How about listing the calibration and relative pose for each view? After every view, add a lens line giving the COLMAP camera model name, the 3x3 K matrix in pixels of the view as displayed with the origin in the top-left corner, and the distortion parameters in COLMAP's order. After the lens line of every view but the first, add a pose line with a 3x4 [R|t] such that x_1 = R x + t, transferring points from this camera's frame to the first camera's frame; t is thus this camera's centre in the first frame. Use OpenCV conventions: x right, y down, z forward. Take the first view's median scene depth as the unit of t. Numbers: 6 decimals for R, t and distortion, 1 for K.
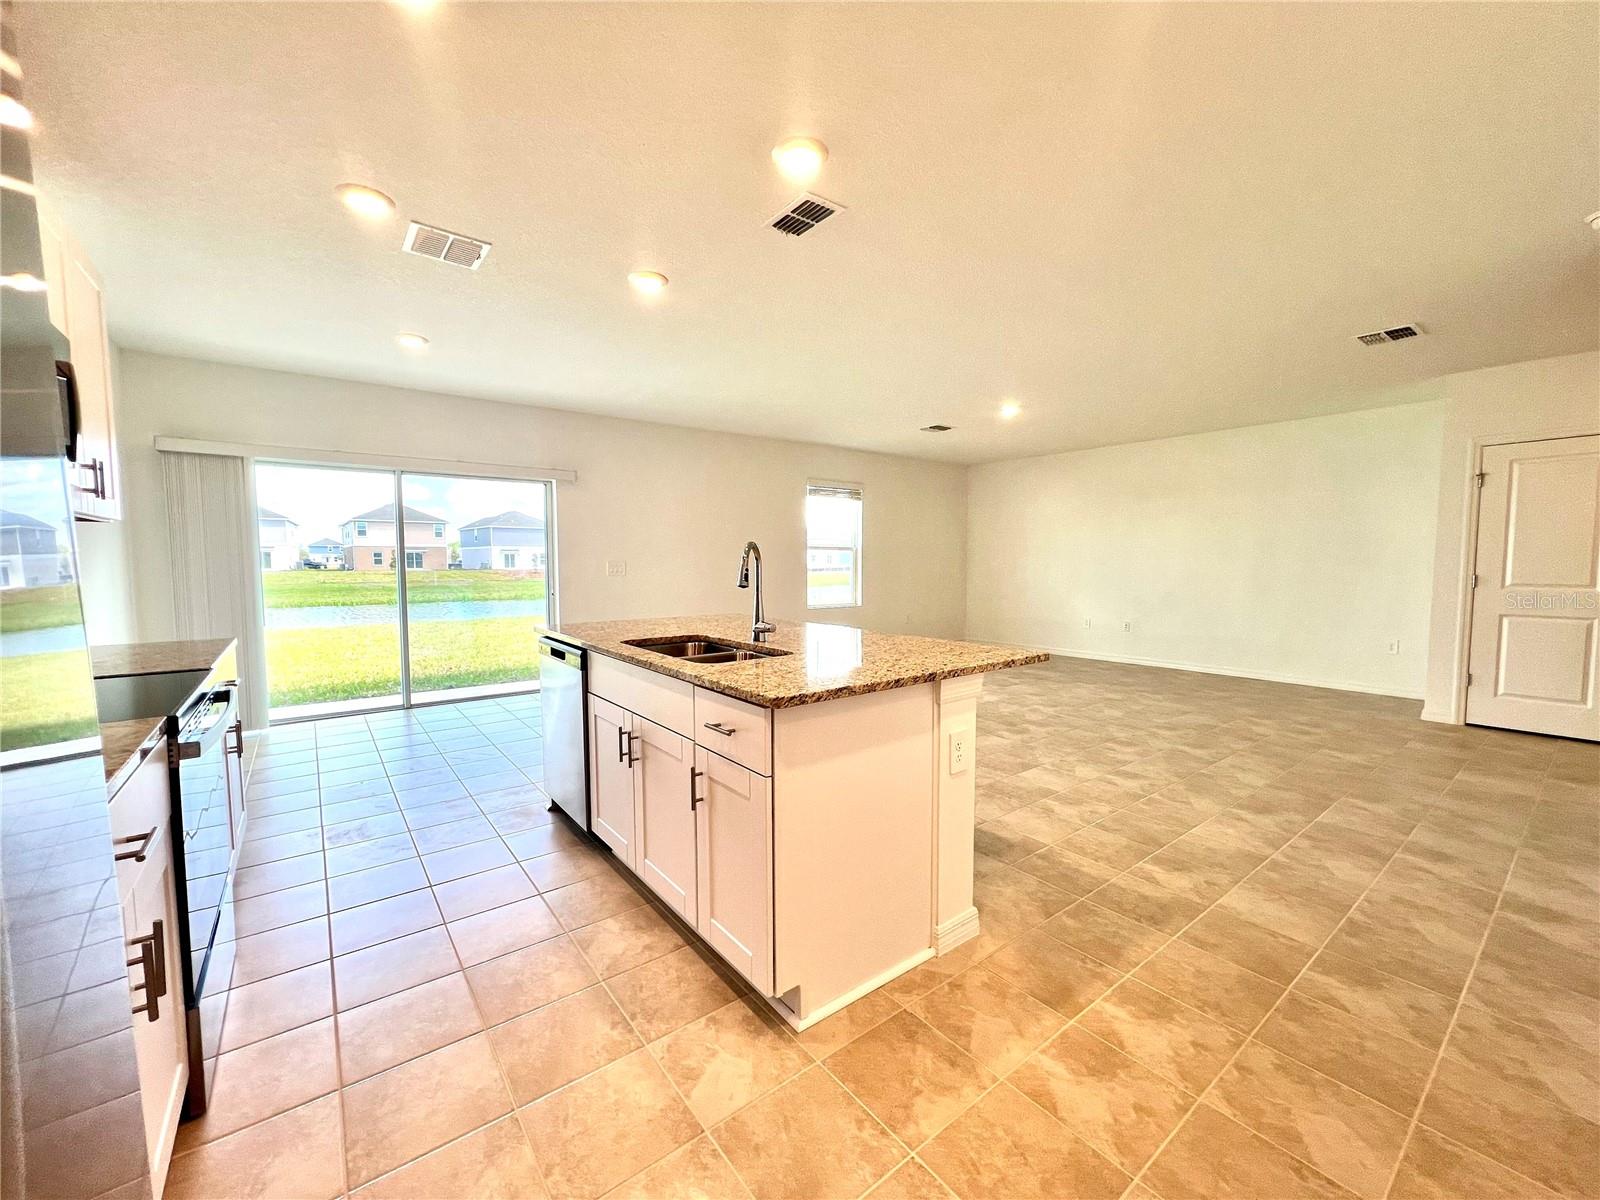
lens RADIAL K [[641.0, 0, 802.2], [0, 641.0, 601.9], [0, 0, 1]] dist [-0.001805, 0.000250]
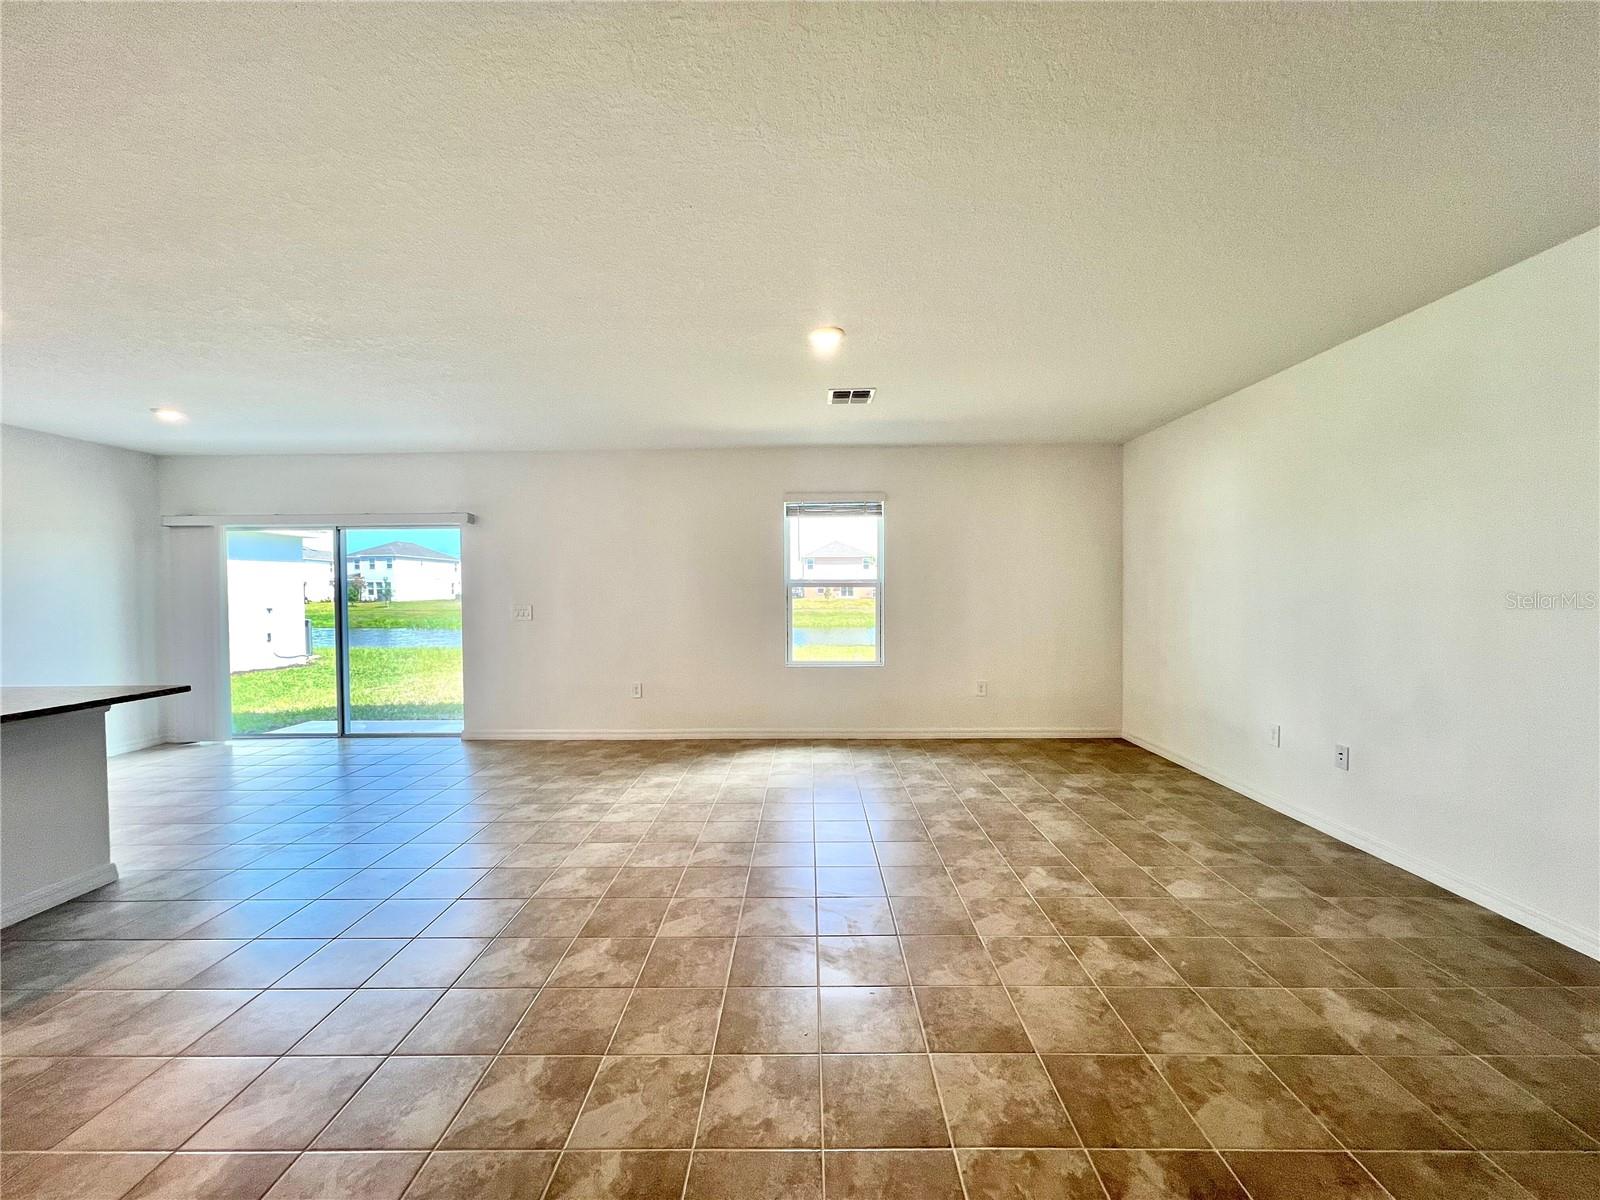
lens RADIAL K [[634.3, 0, 797.8], [0, 634.3, 621.2], [0, 0, 1]] dist [0.000993, 0.000163]
pose [[0.781059, 0.028476, -0.623807, 1.444458], [-0.035581, 0.999366, 0.001069, -0.132824], [0.623442, 0.021361, 0.781577, 1.281201]]
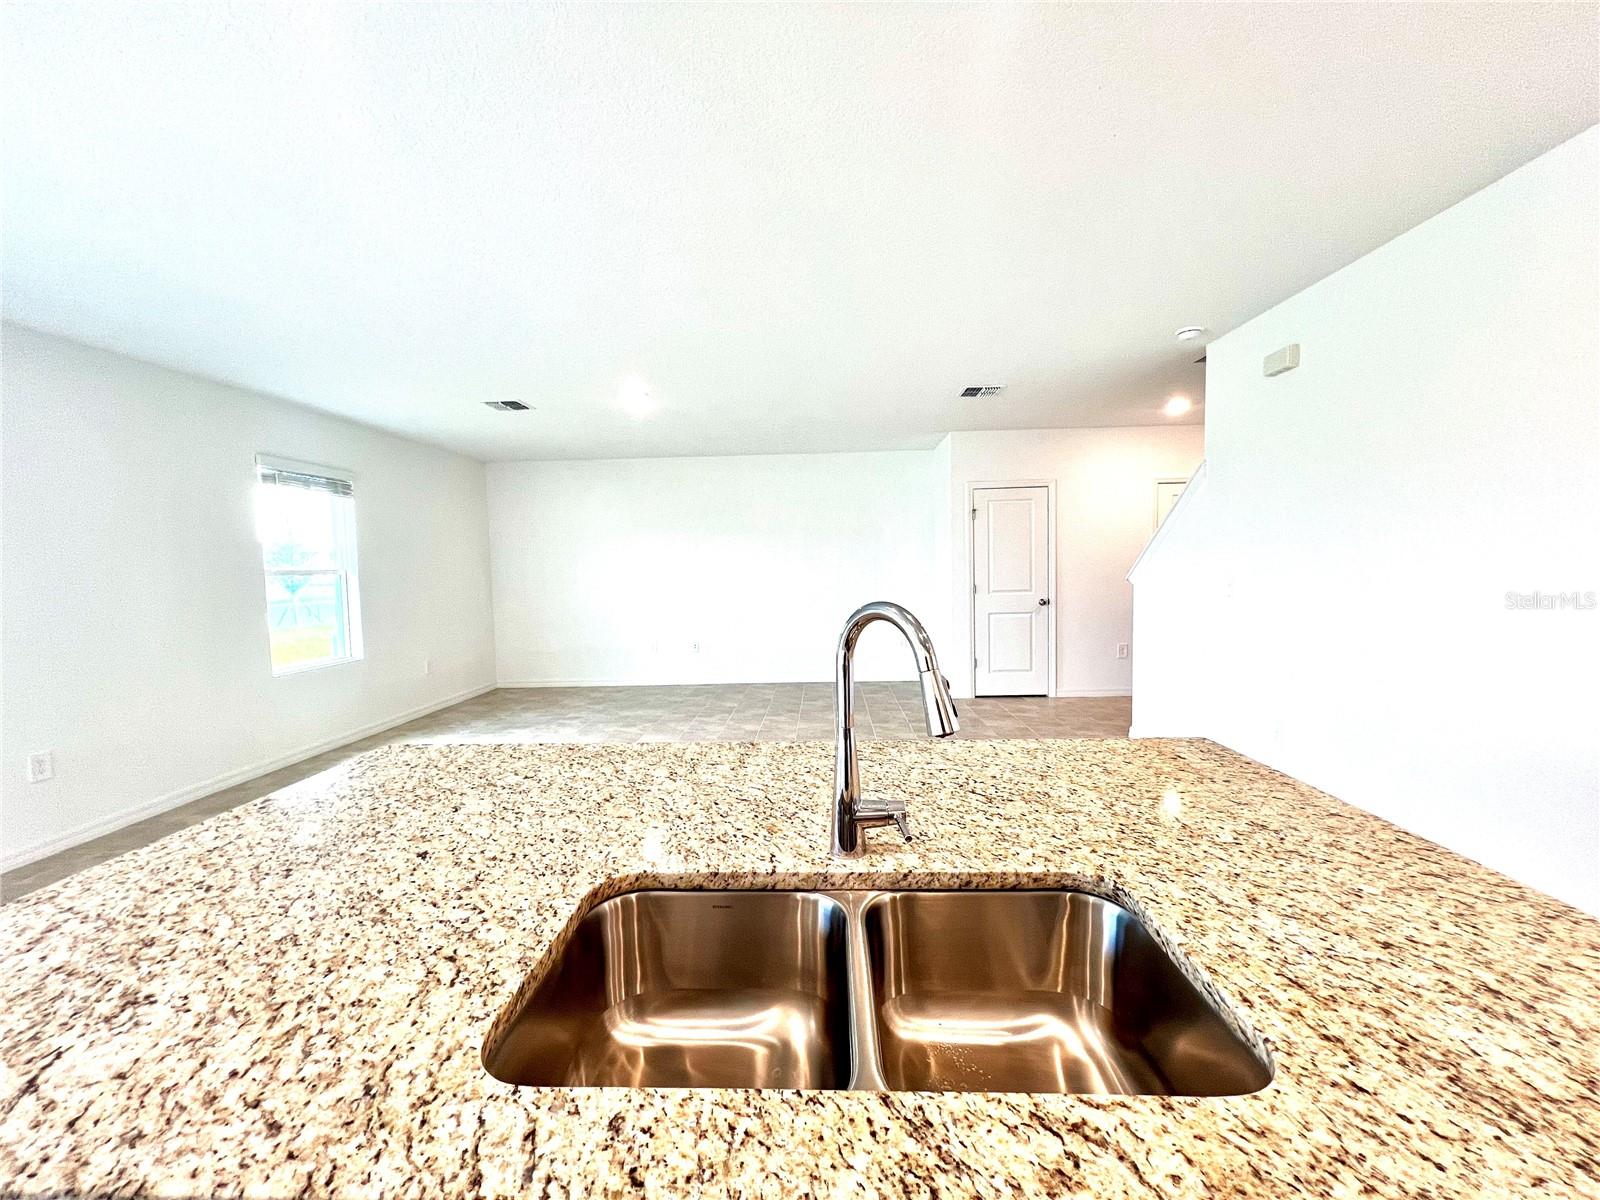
lens RADIAL K [[641.0, 0, 802.2], [0, 641.0, 601.9], [0, 0, 1]] dist [-0.001805, 0.000250]
pose [[0.637055, -0.057420, 0.768677, -0.385403], [0.071423, 0.997329, 0.015307, -0.098267], [-0.767503, 0.045150, 0.639454, 0.772251]]
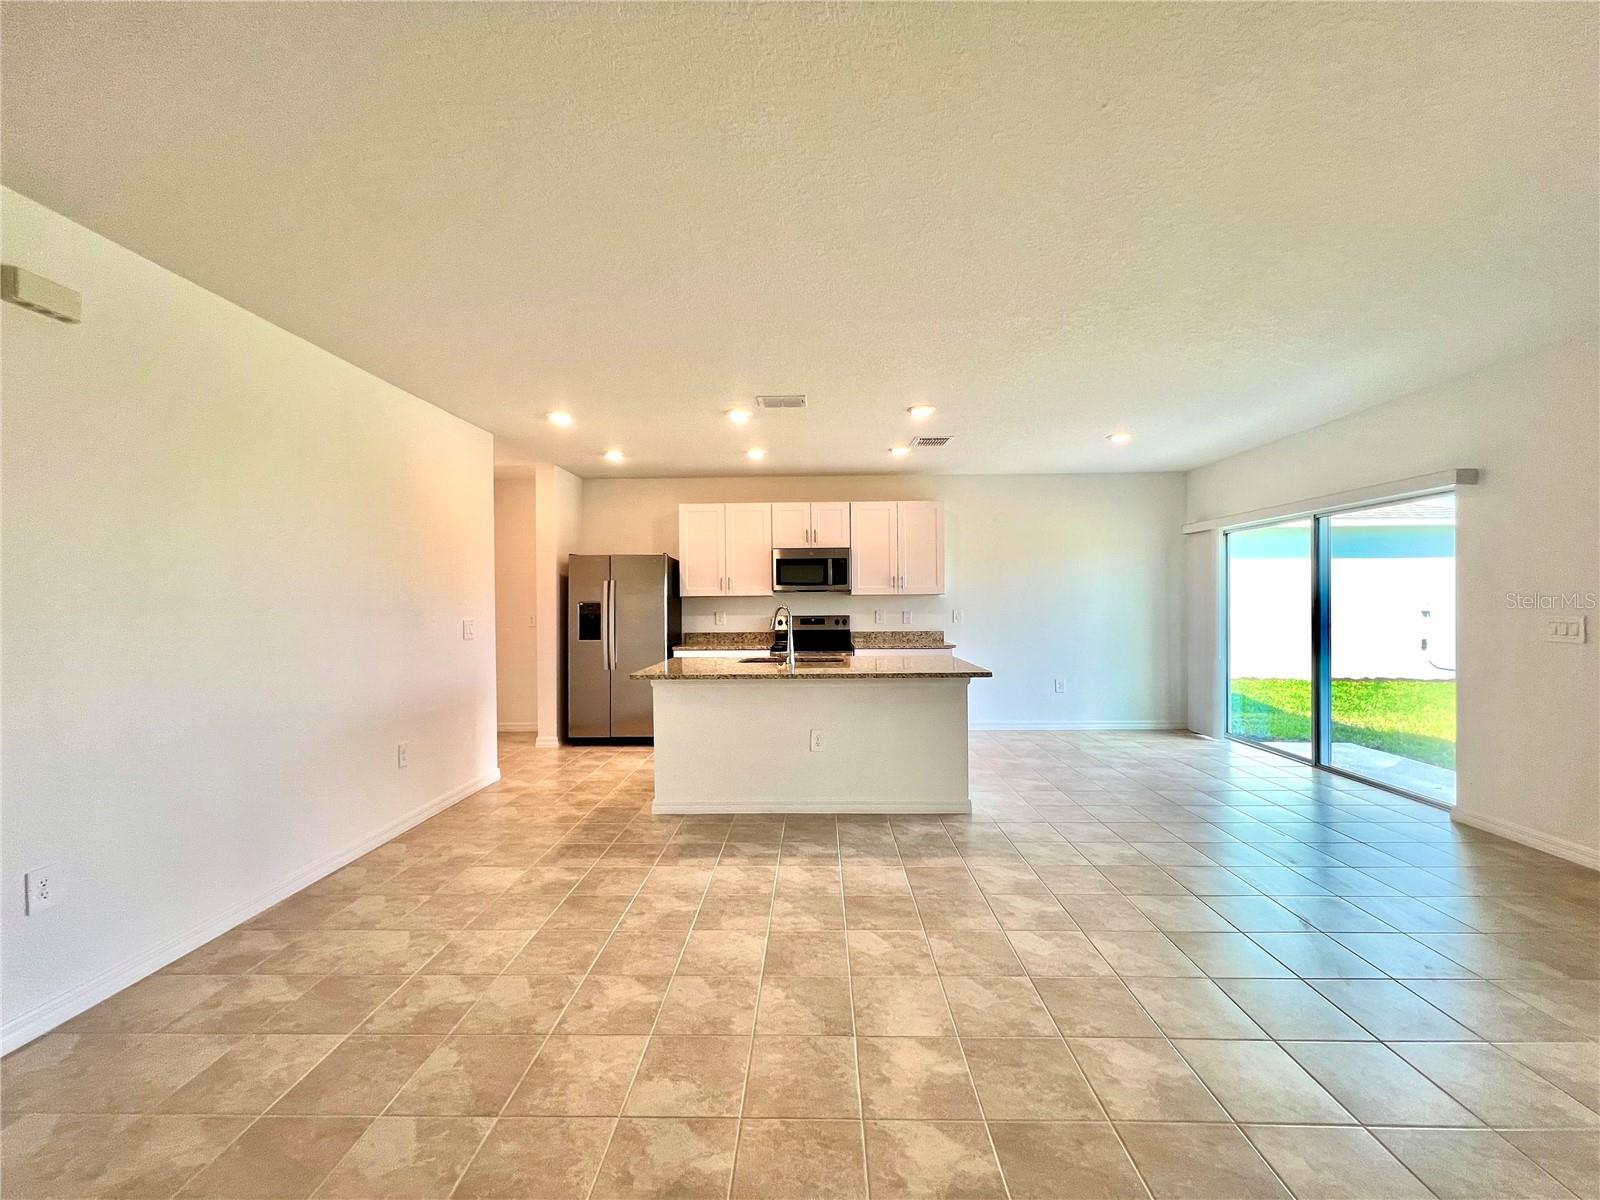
lens RADIAL K [[641.0, 0, 802.2], [0, 641.0, 601.9], [0, 0, 1]] dist [-0.001805, 0.000250]
pose [[-0.632210, 0.008671, -0.774749, 1.194248], [-0.039012, 0.998313, 0.043008, -0.169721], [0.773815, 0.057414, -0.630805, 2.052452]]
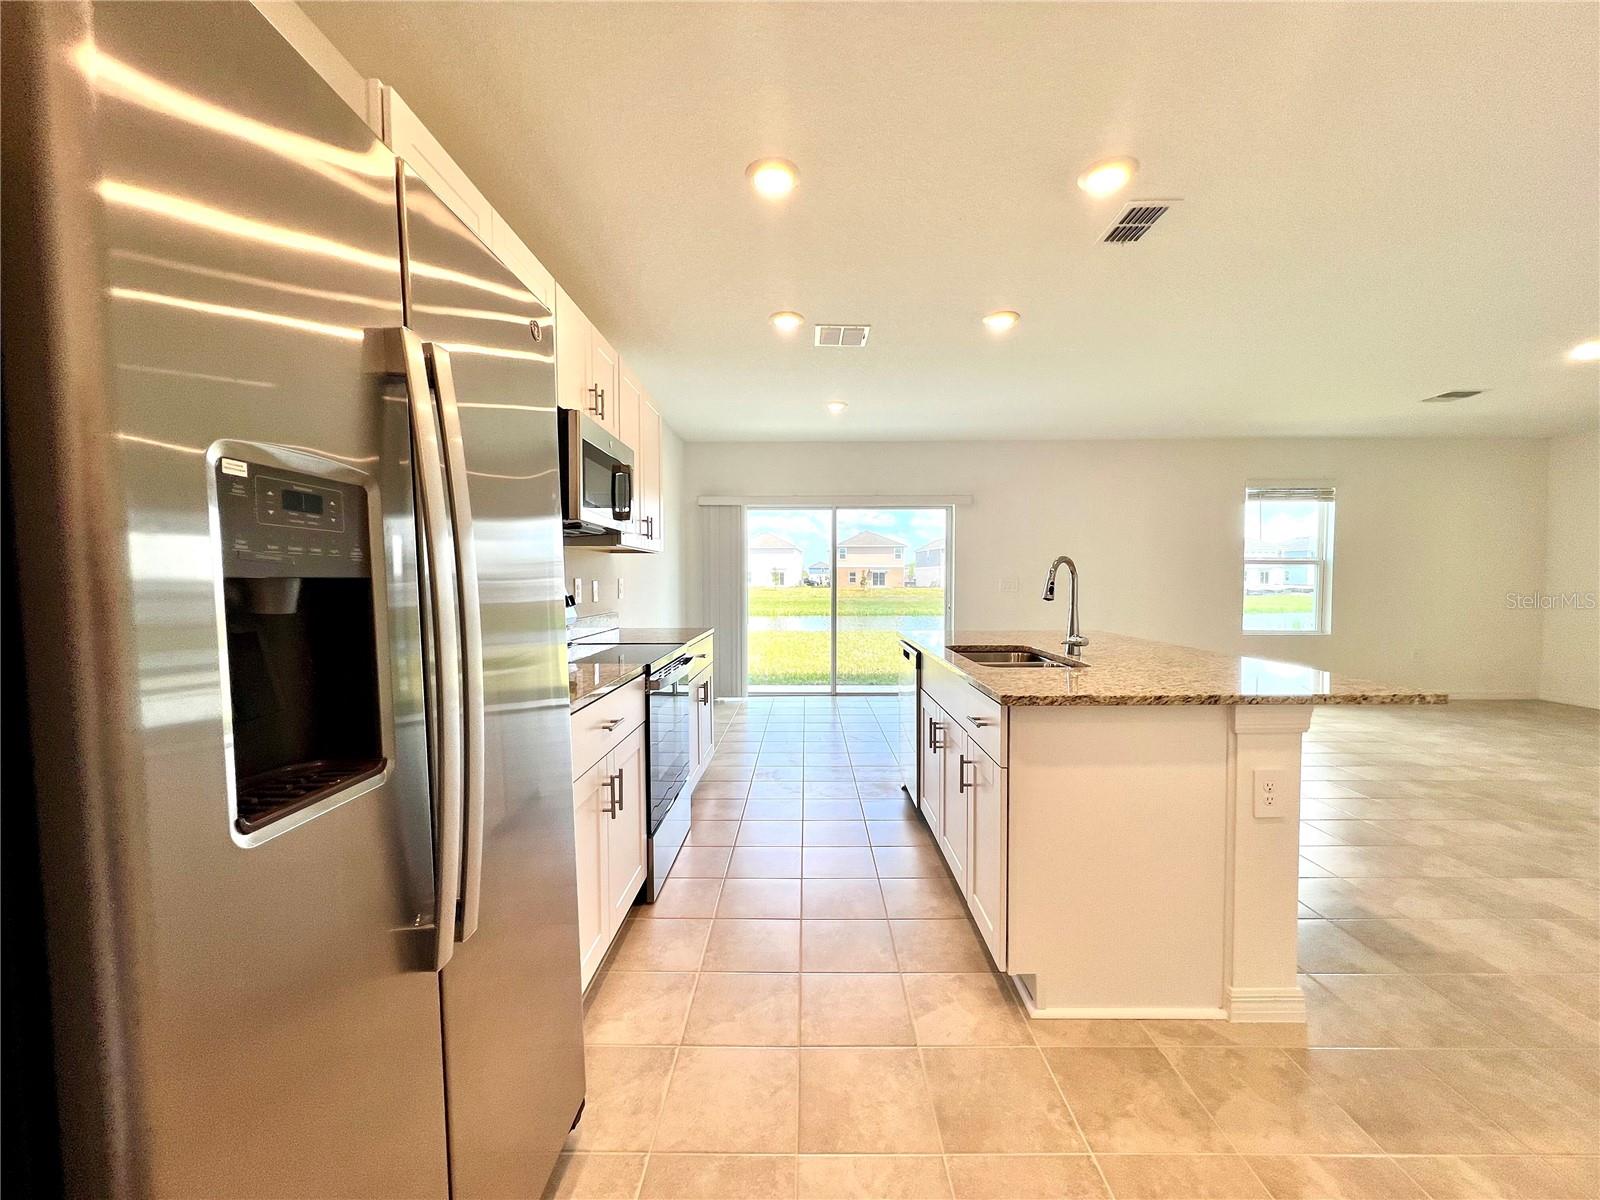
lens RADIAL K [[641.0, 0, 802.2], [0, 641.0, 601.9], [0, 0, 1]] dist [-0.001805, 0.000250]
pose [[0.786015, 0.021364, -0.617839, 0.216654], [-0.039227, 0.999112, -0.015357, 0.010550], [0.616962, 0.036307, 0.786155, -0.058651]]
